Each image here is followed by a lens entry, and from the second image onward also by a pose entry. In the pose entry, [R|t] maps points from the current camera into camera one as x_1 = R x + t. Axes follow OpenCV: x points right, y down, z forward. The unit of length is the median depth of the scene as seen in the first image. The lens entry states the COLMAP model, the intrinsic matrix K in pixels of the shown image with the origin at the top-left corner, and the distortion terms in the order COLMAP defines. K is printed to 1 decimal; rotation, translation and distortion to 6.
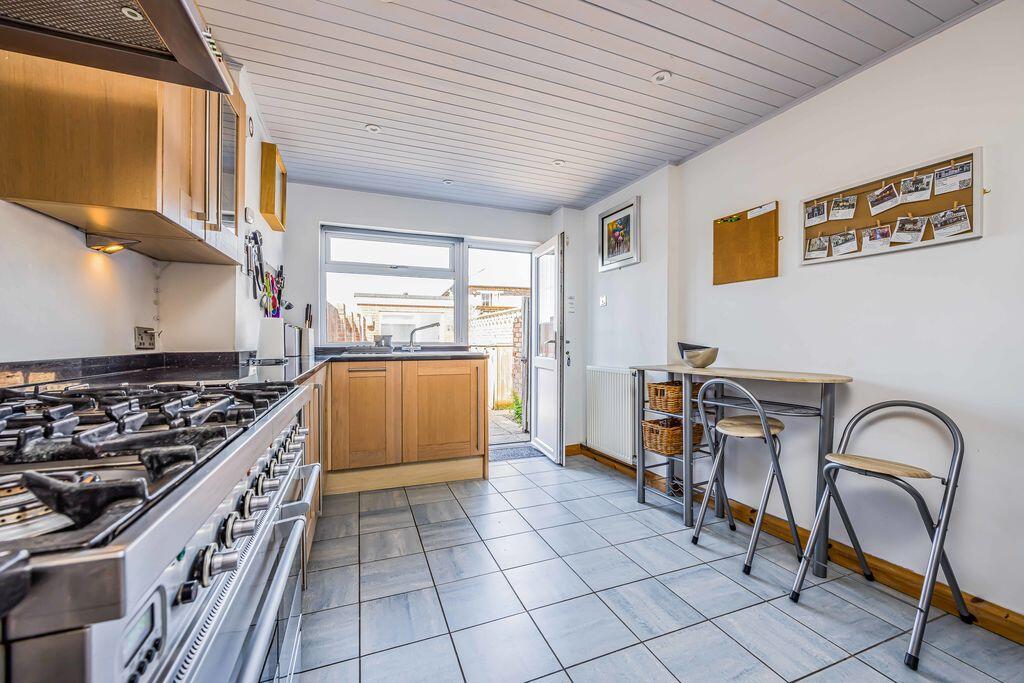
lens RADIAL K [[401.8, 0, 518.5], [0, 401.8, 342.2], [0, 0, 1]] dist [-0.003534, 0.000185]
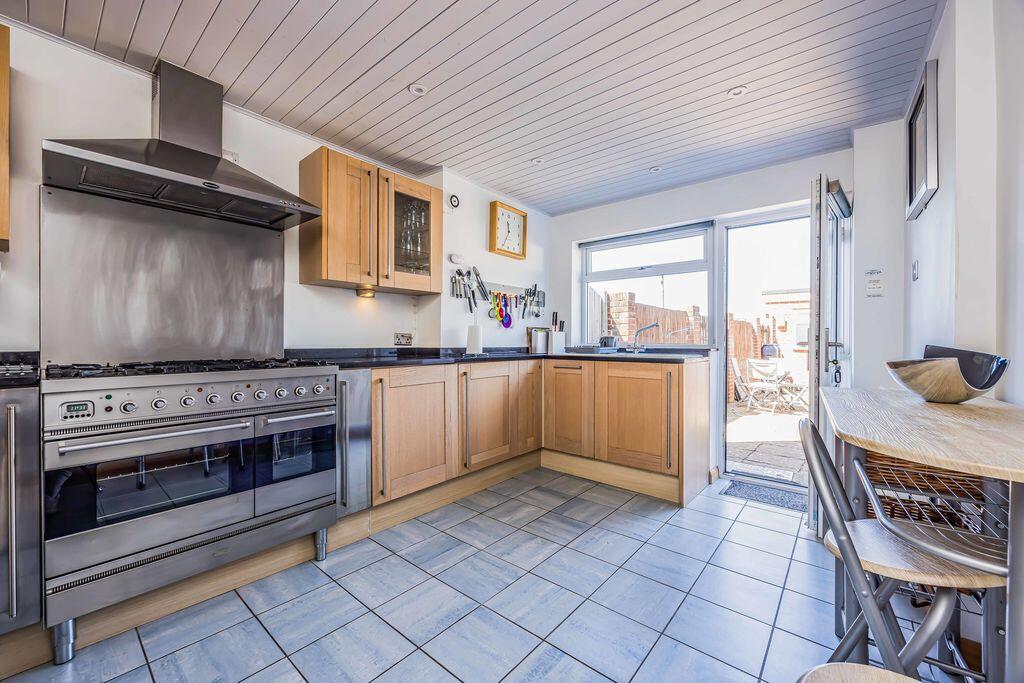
lens RADIAL K [[401.8, 0, 520.3], [0, 401.8, 341.4], [0, 0, 1]] dist [-0.003534, 0.000185]
pose [[0.481385, 0.000862, -0.876509, 0.524363], [-0.008325, 0.999959, -0.003589, 0.000933], [0.876469, 0.009024, 0.481373, 0.317930]]
